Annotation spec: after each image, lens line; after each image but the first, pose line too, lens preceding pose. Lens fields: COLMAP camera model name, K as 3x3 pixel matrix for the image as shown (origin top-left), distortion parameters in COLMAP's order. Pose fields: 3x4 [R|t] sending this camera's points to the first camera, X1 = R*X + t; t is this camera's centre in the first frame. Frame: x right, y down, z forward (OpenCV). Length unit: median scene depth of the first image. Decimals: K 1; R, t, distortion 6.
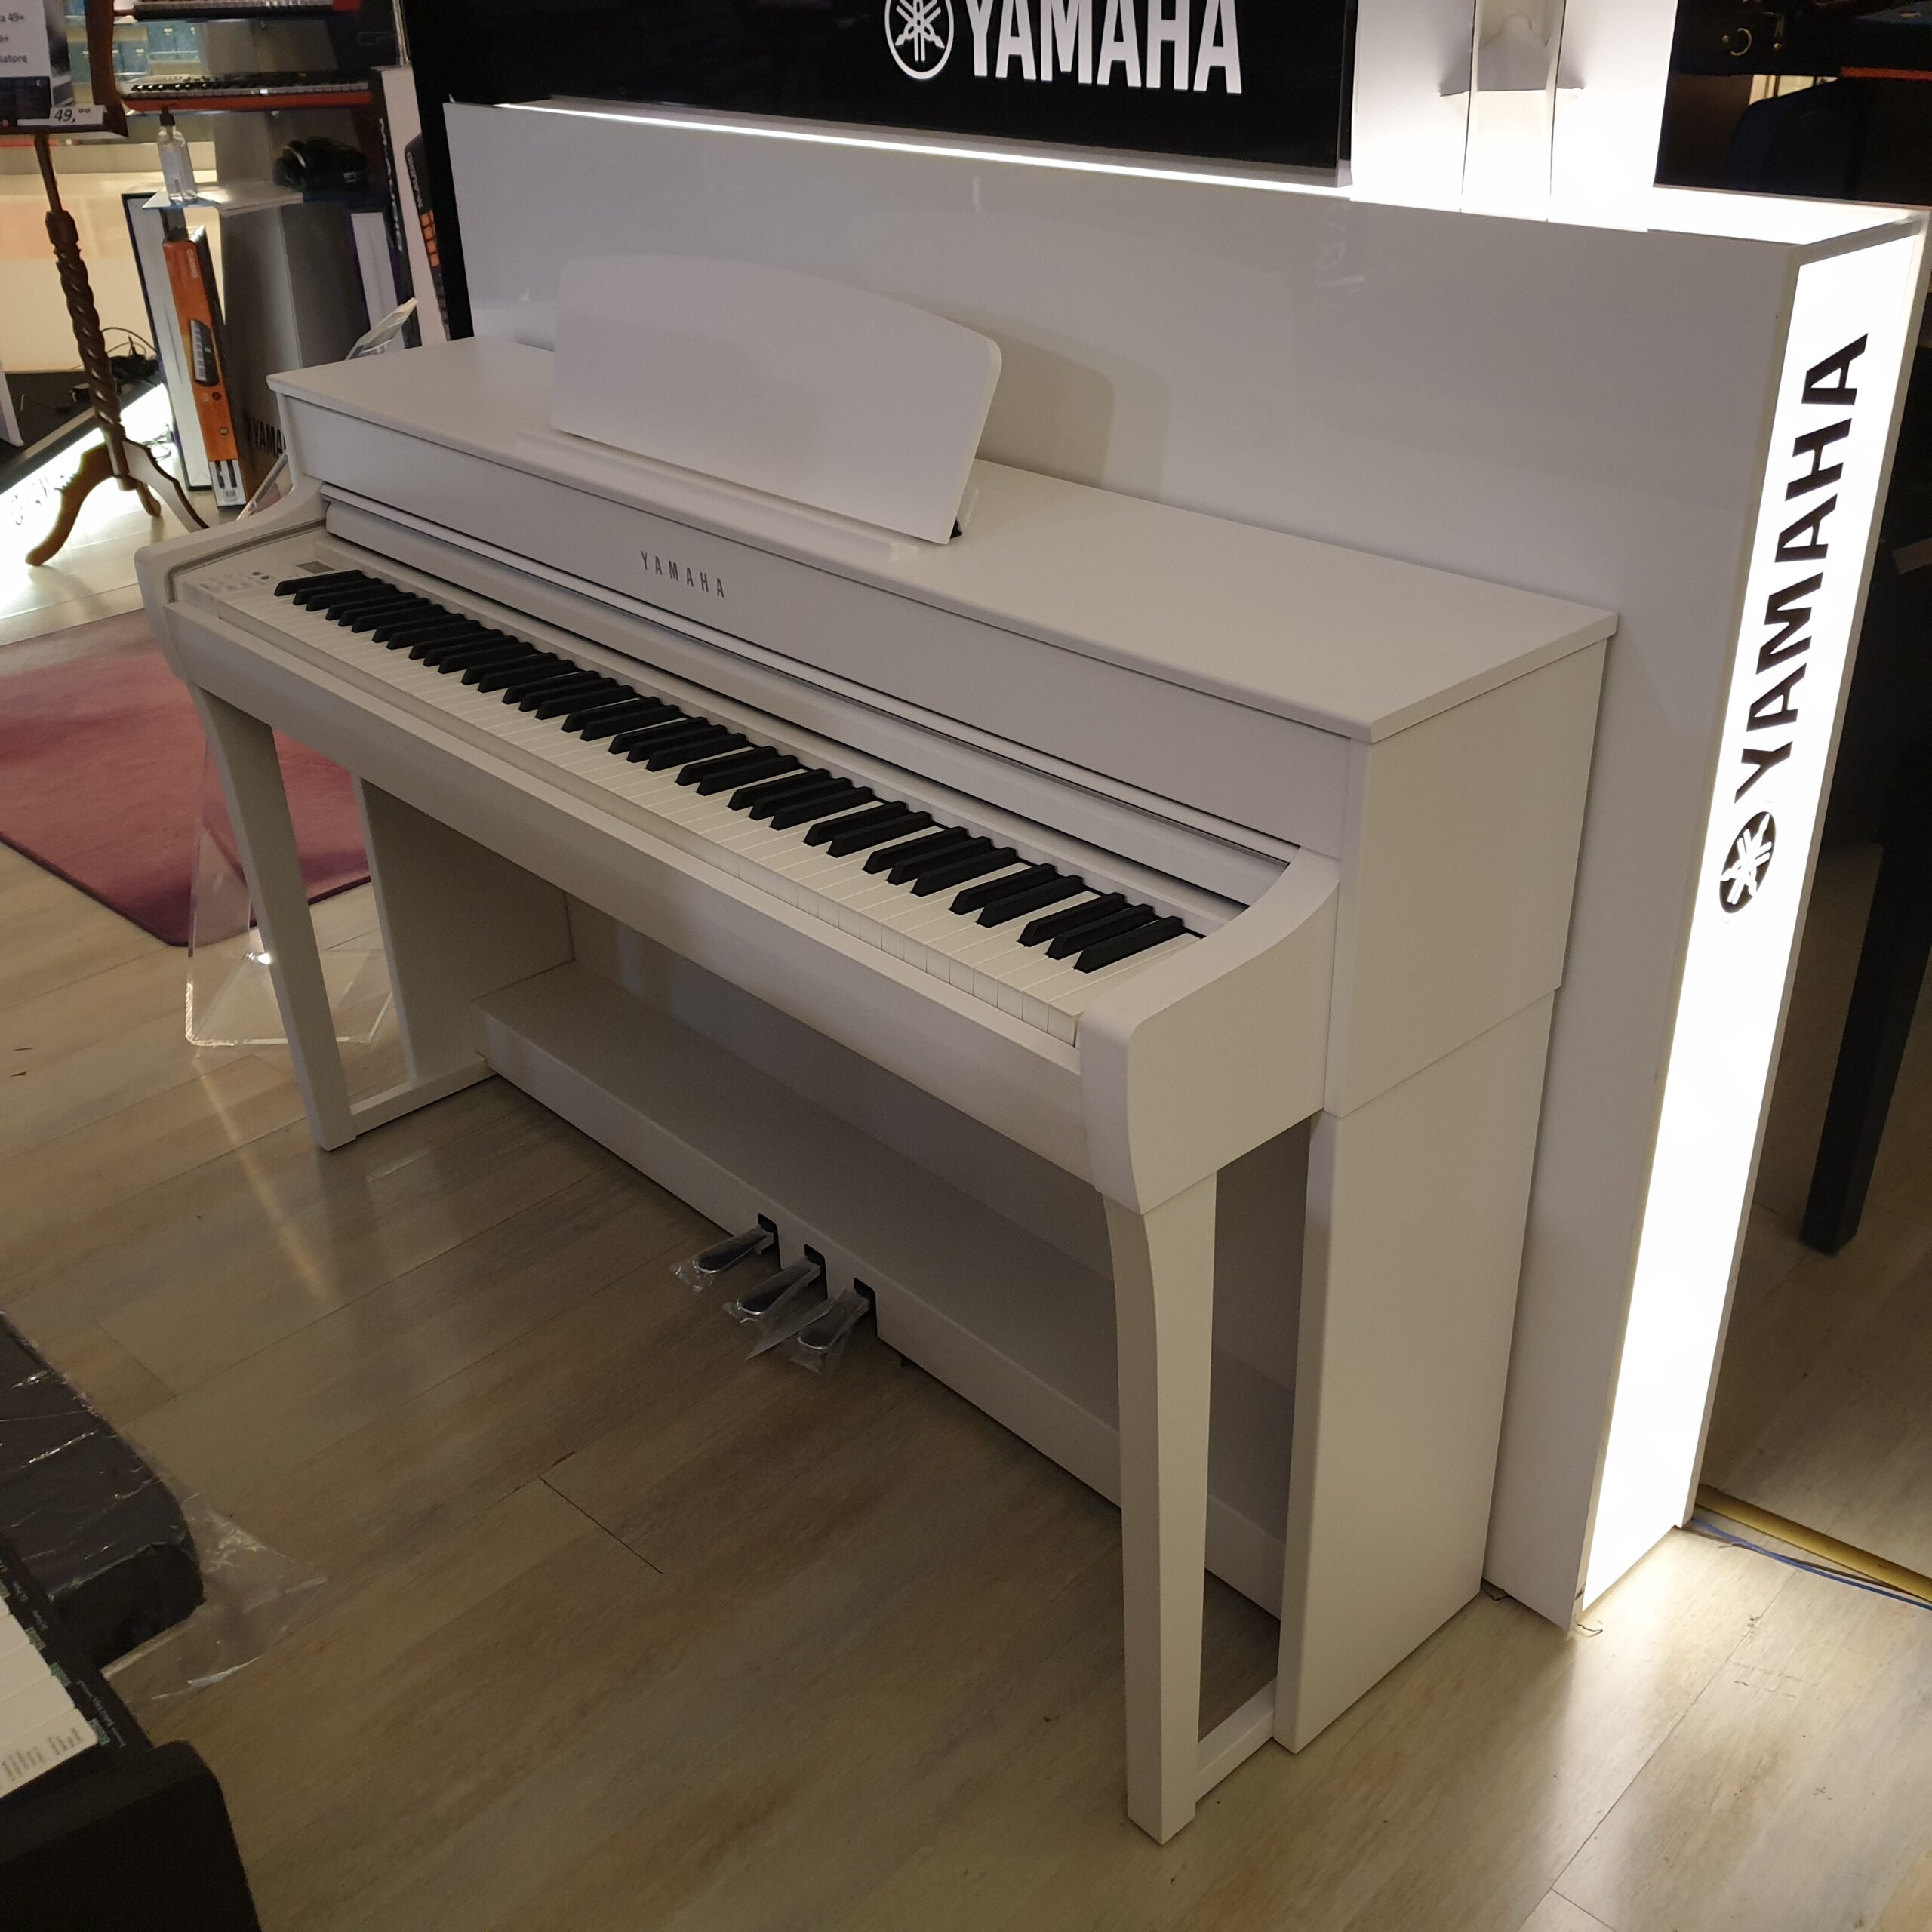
lens RADIAL K [[2023.6, 0, 934.1], [0, 2023.6, 992.3], [0, 0, 1]] dist [0.027408, -0.033415]
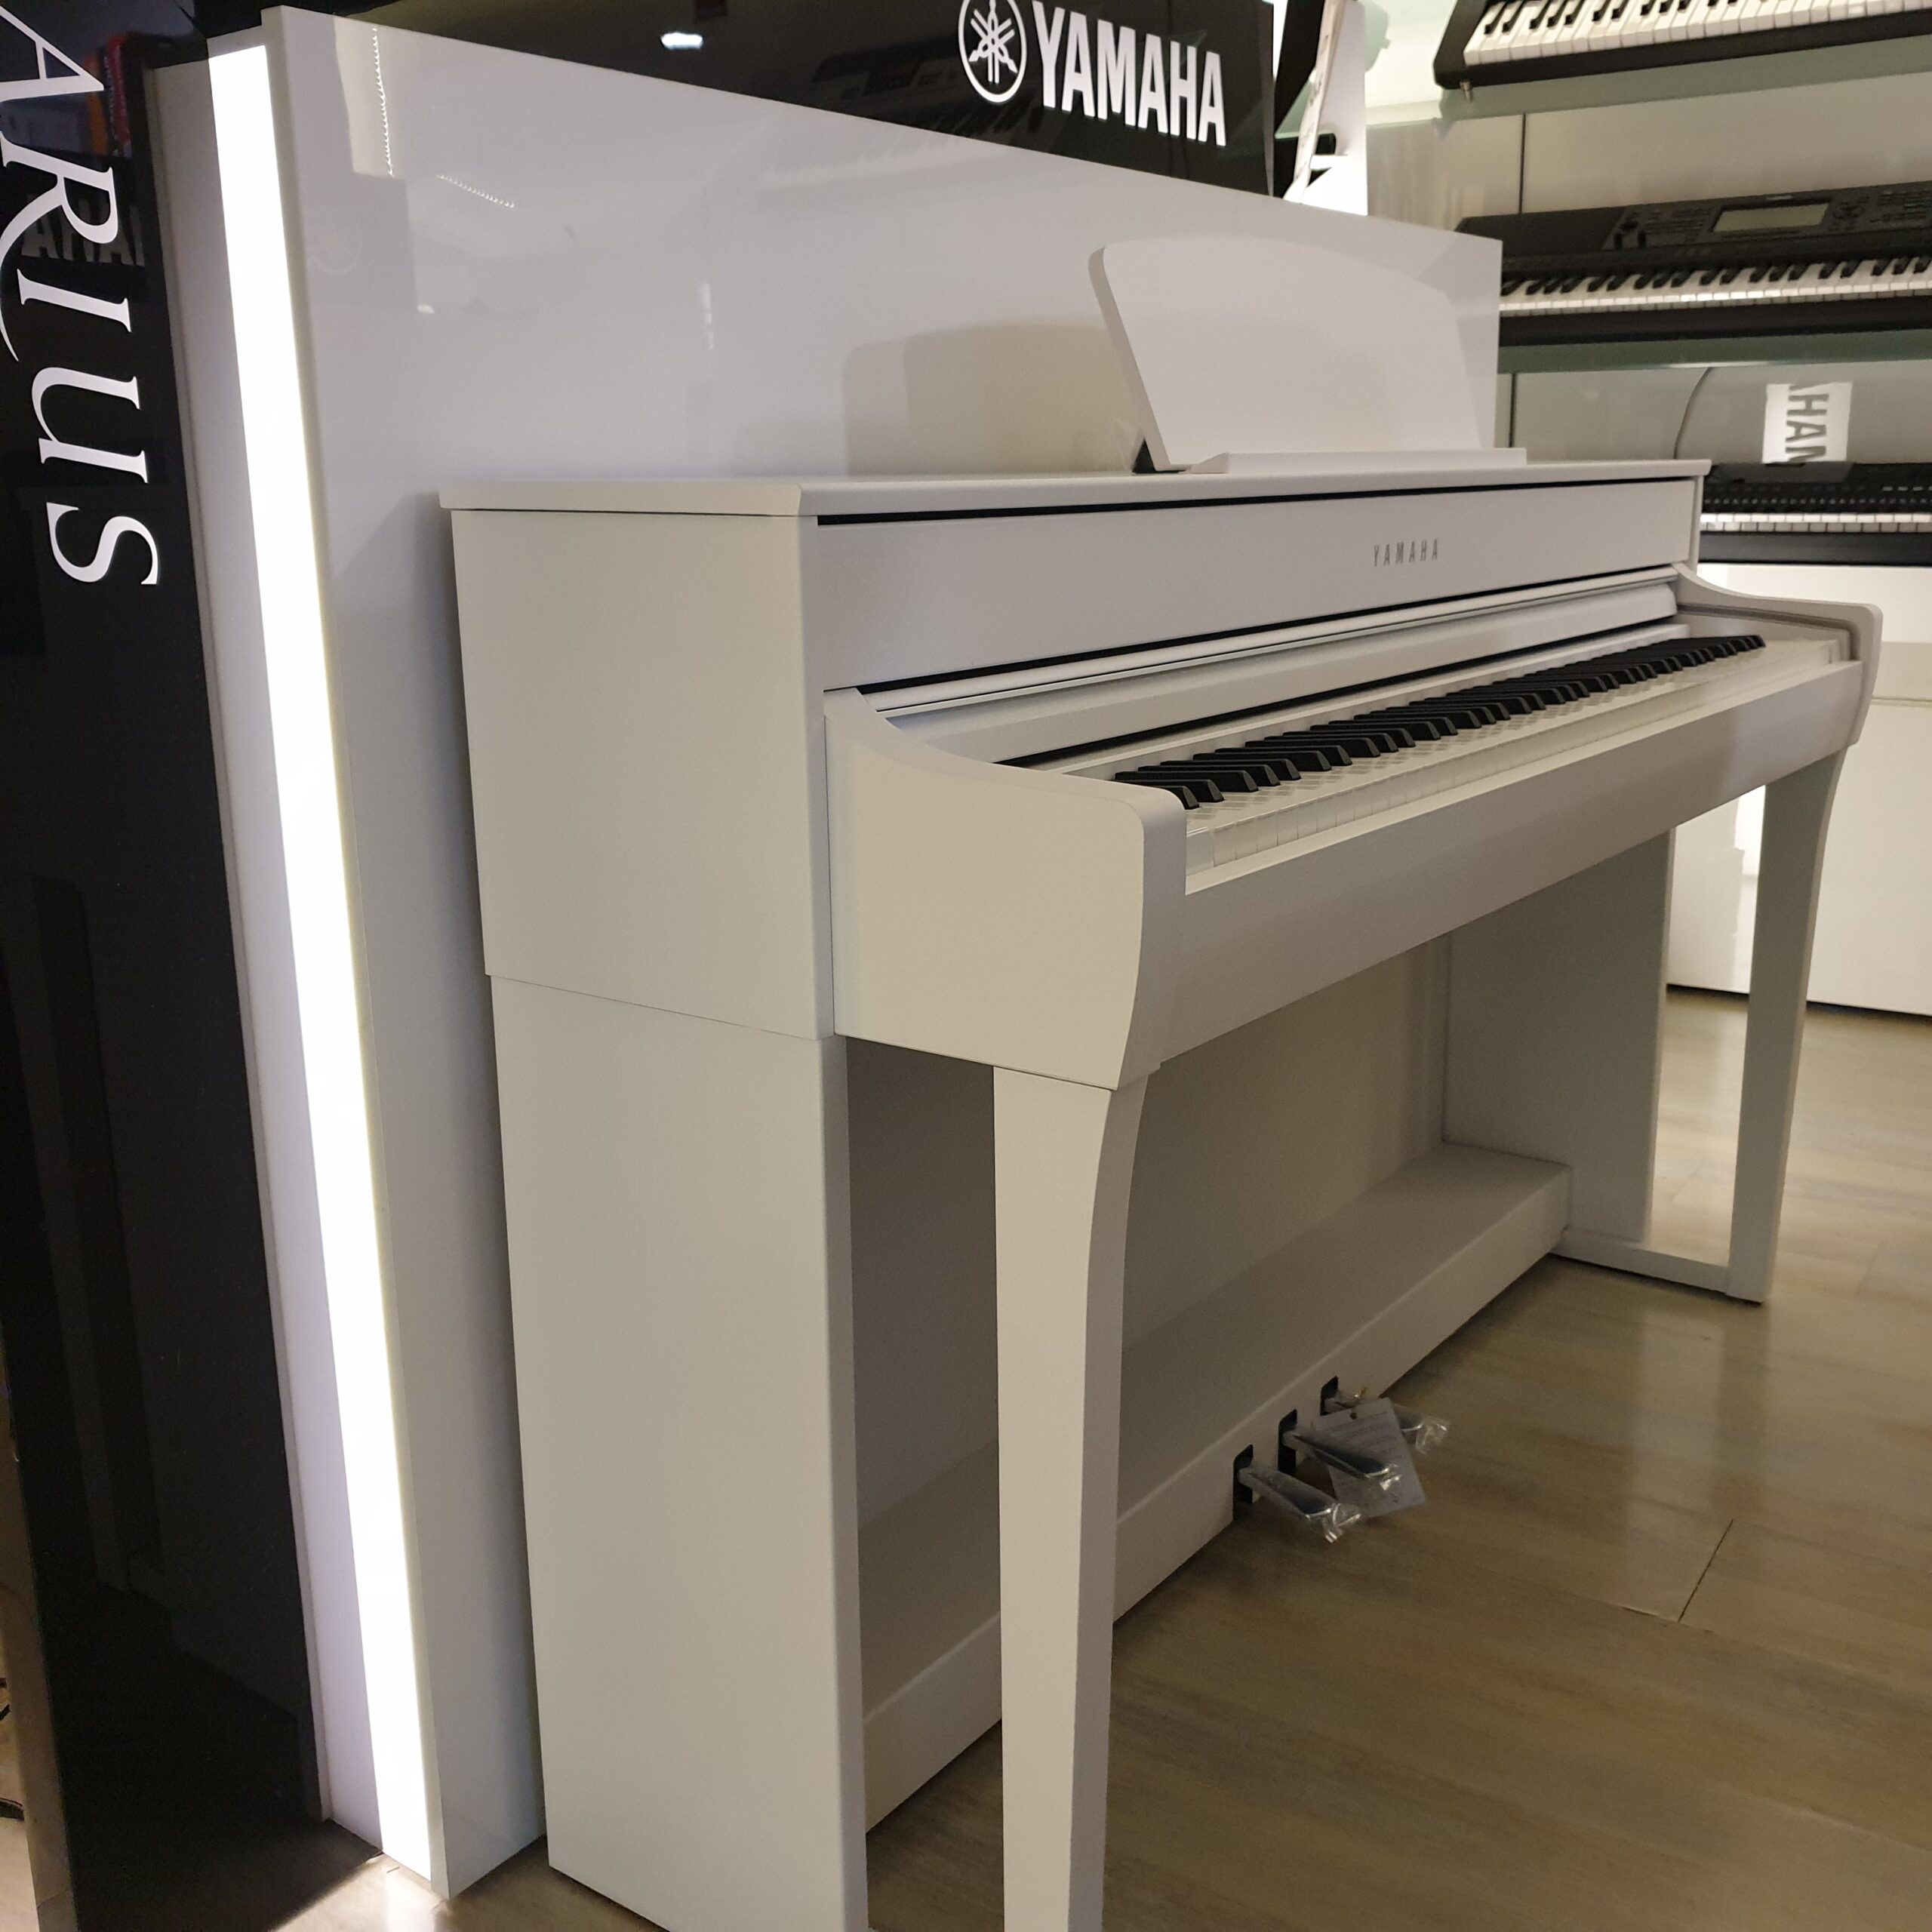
lens RADIAL K [[2054.0, 0, 988.0], [0, 2054.0, 960.7], [0, 0, 1]] dist [-0.014599, 0.062008]
pose [[-0.206393, -0.190069, 0.959831, -0.975679], [0.499029, 0.823337, 0.270346, -0.388577], [-0.841648, 0.534781, -0.075081, 1.296553]]
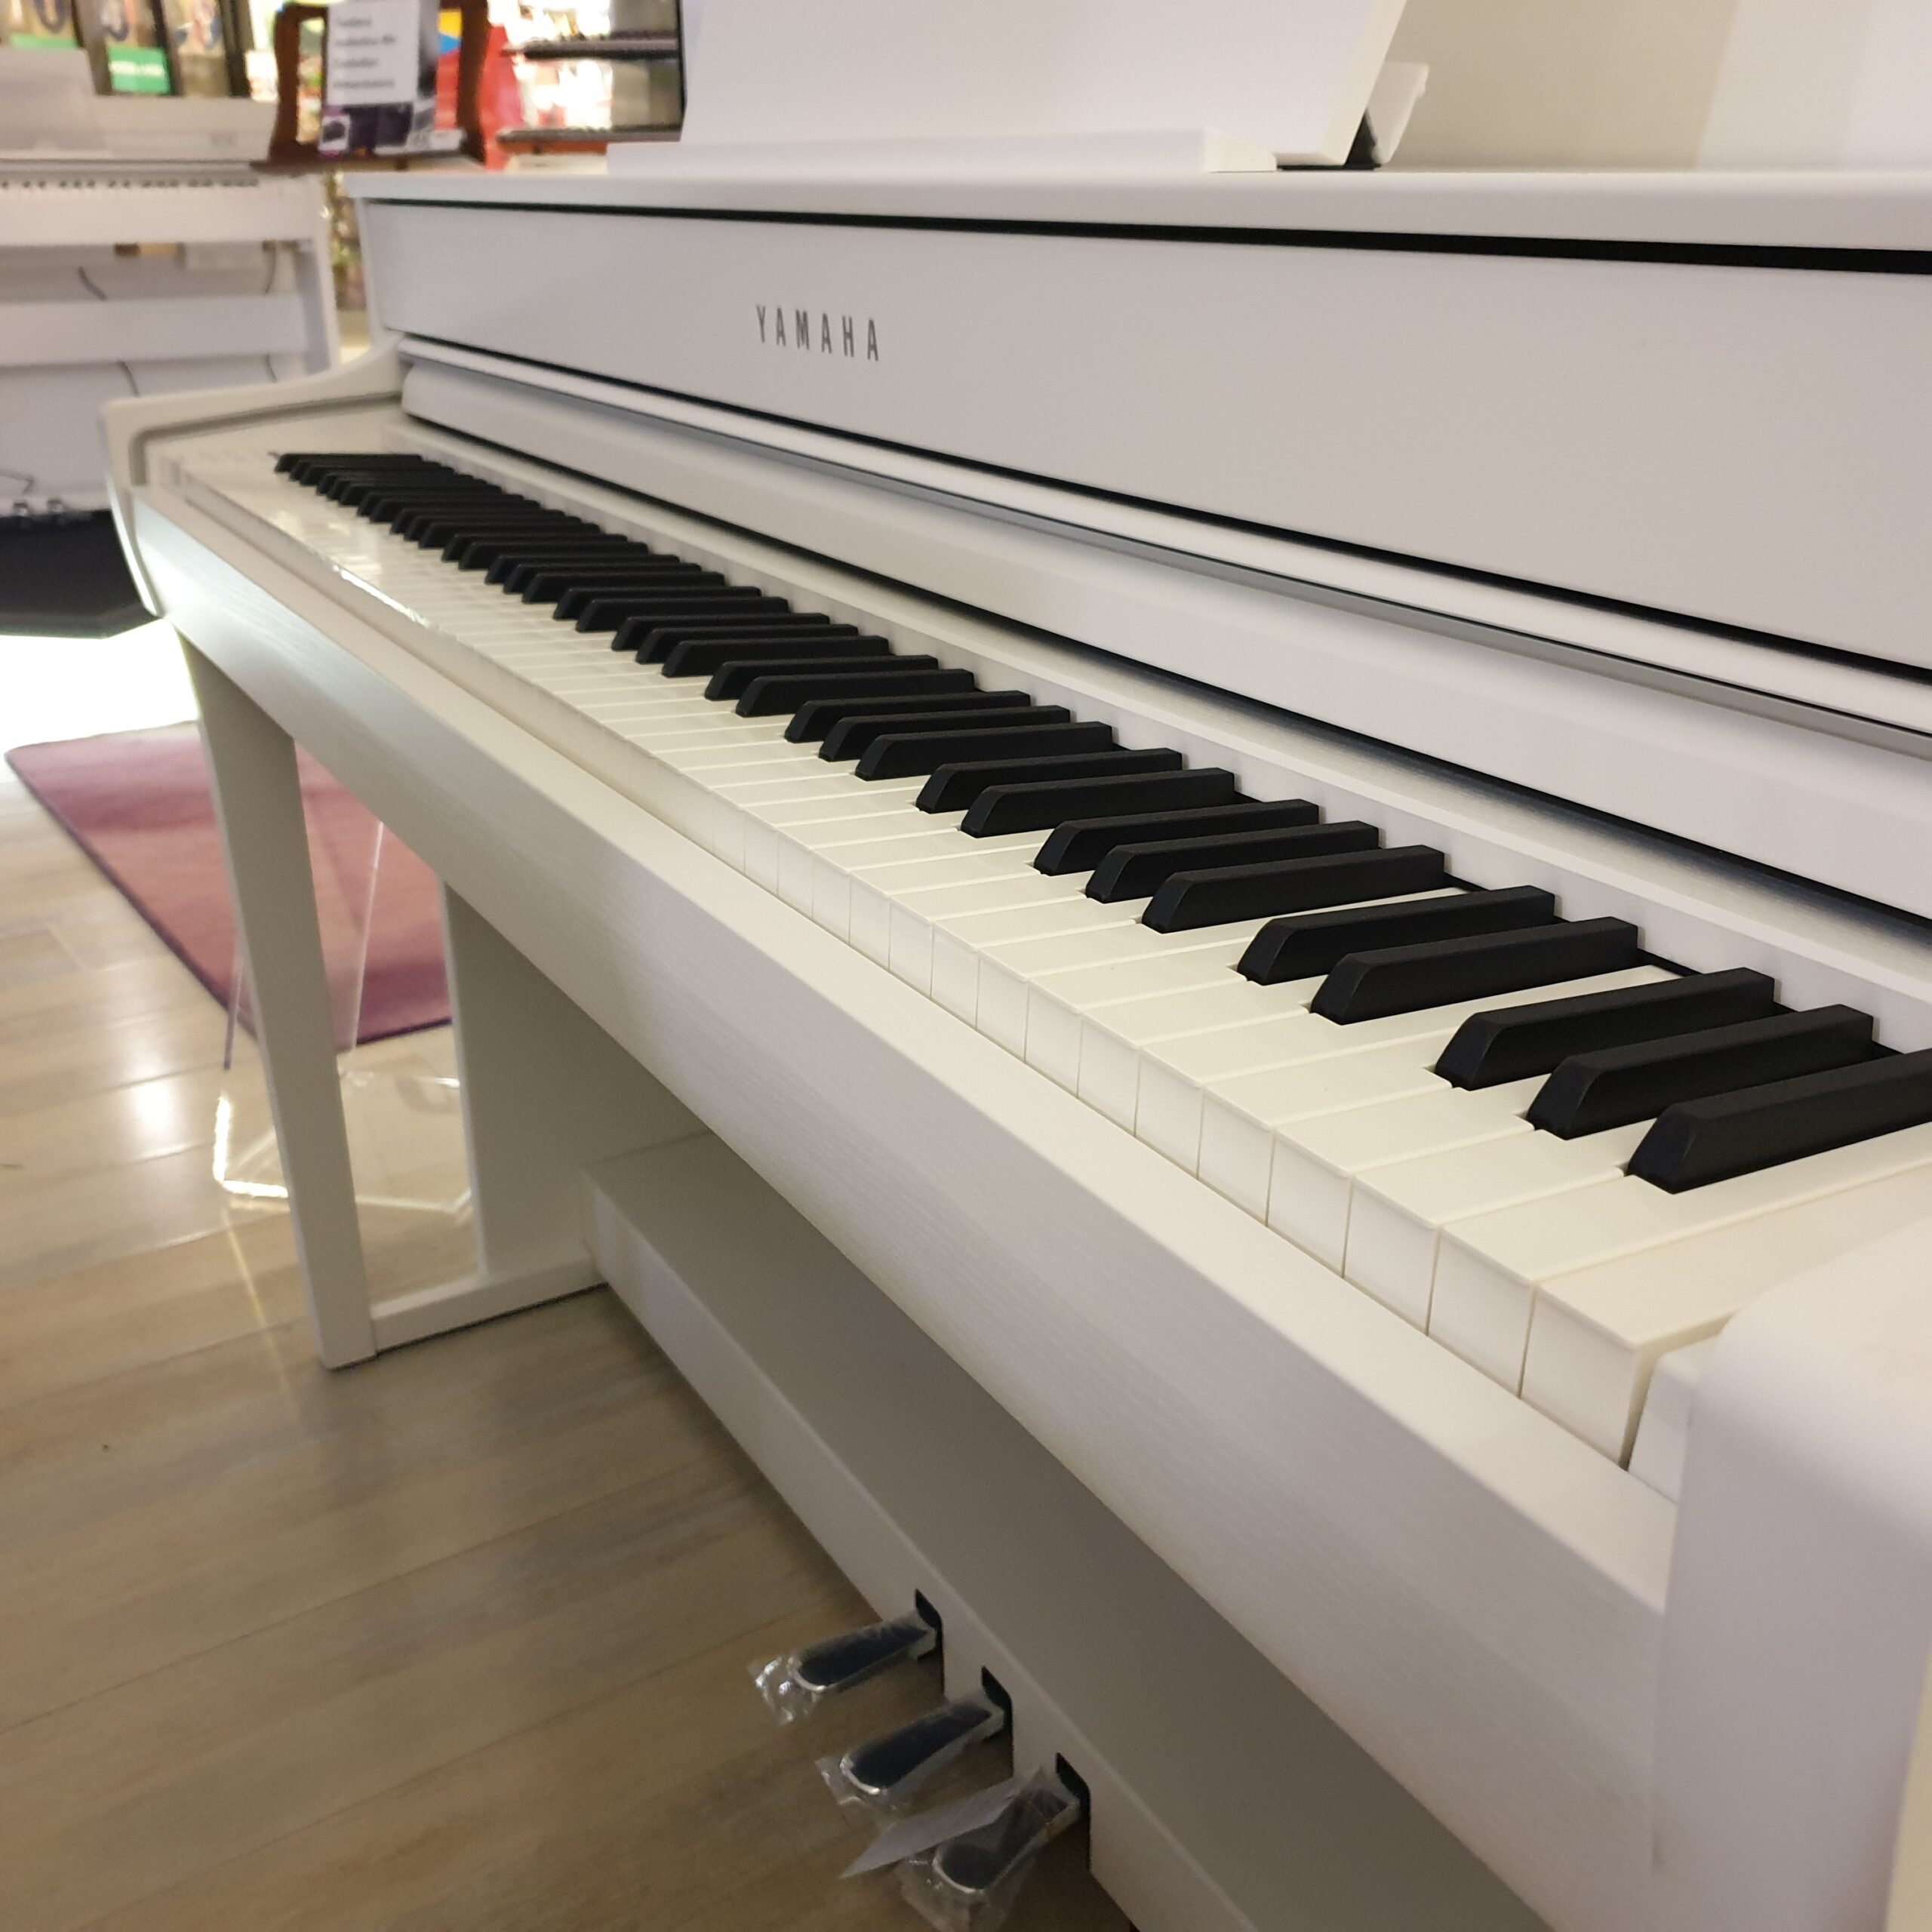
lens RADIAL K [[2041.0, 0, 999.9], [0, 2041.0, 867.1], [0, 0, 1]] dist [-0.007452, -0.016936]
pose [[0.980544, 0.092176, -0.173313, 0.021299], [-0.121331, 0.978640, -0.165962, 0.003529], [0.154313, 0.183761, 0.970783, 0.526802]]
